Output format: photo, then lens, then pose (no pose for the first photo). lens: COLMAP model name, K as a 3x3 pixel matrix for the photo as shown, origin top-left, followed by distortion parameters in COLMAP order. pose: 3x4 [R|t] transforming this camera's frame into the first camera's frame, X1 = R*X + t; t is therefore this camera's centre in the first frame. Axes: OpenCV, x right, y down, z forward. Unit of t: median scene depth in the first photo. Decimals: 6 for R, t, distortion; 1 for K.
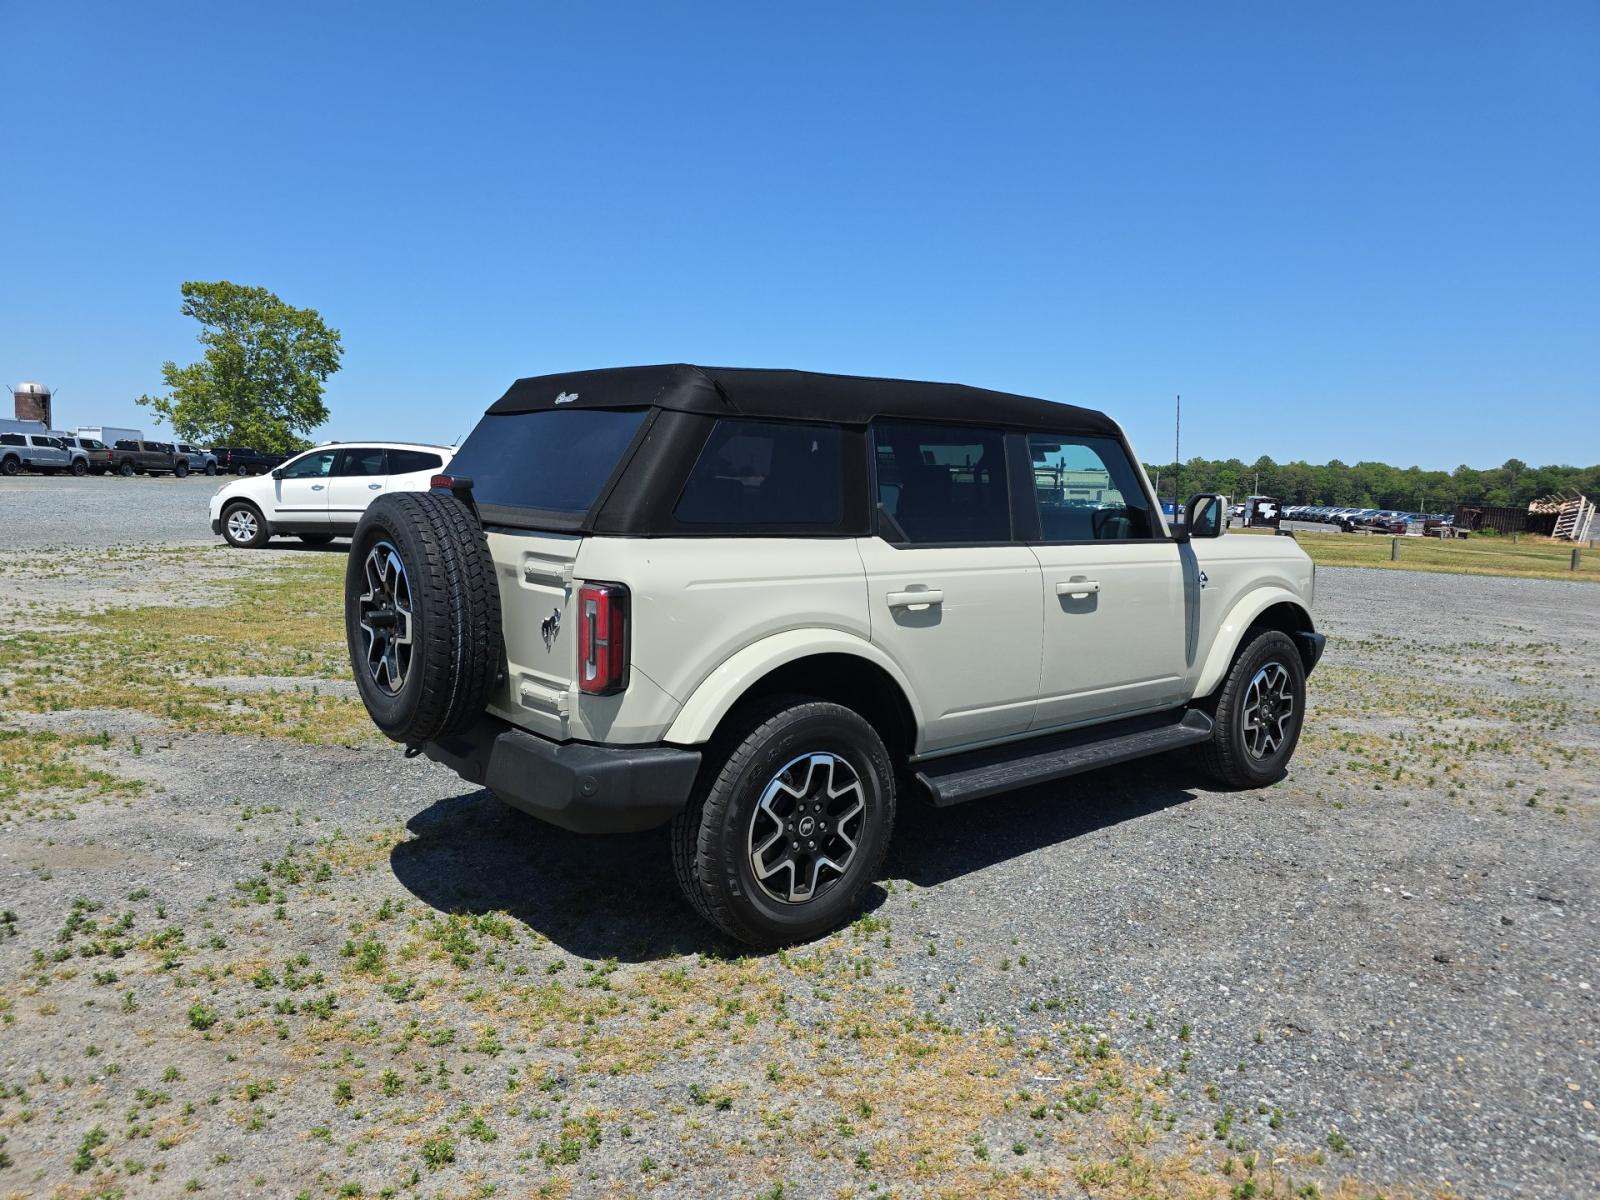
lens RADIAL K [[1076.3, 0, 800.0], [0, 1076.3, 600.0], [0, 0, 1]] dist [0.038154, -0.040639]
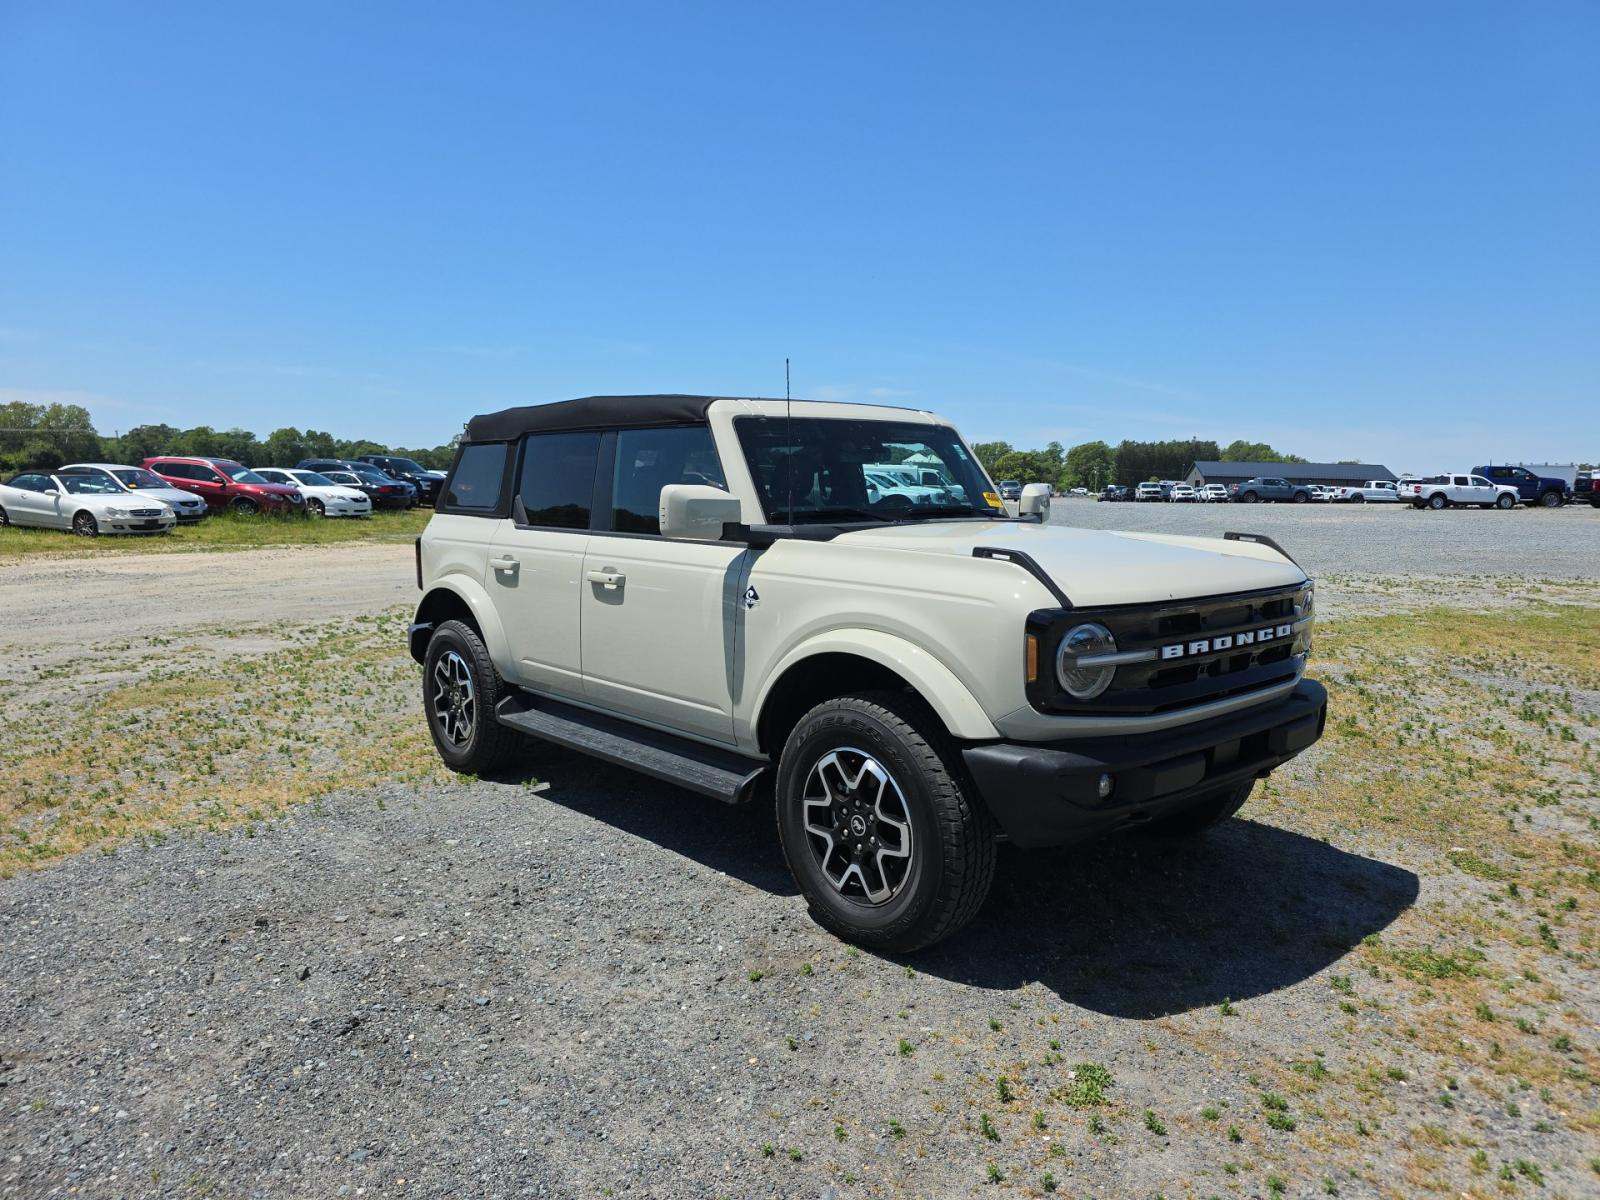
lens RADIAL K [[1101.9, 0, 845.6], [0, 1101.9, 555.1], [0, 0, 1]] dist [0.030410, -0.001124]
pose [[0.048868, 0.029272, -0.998376, 1.208657], [-0.118149, 0.992722, 0.023323, -0.077806], [0.991793, 0.116818, 0.051971, 1.057497]]
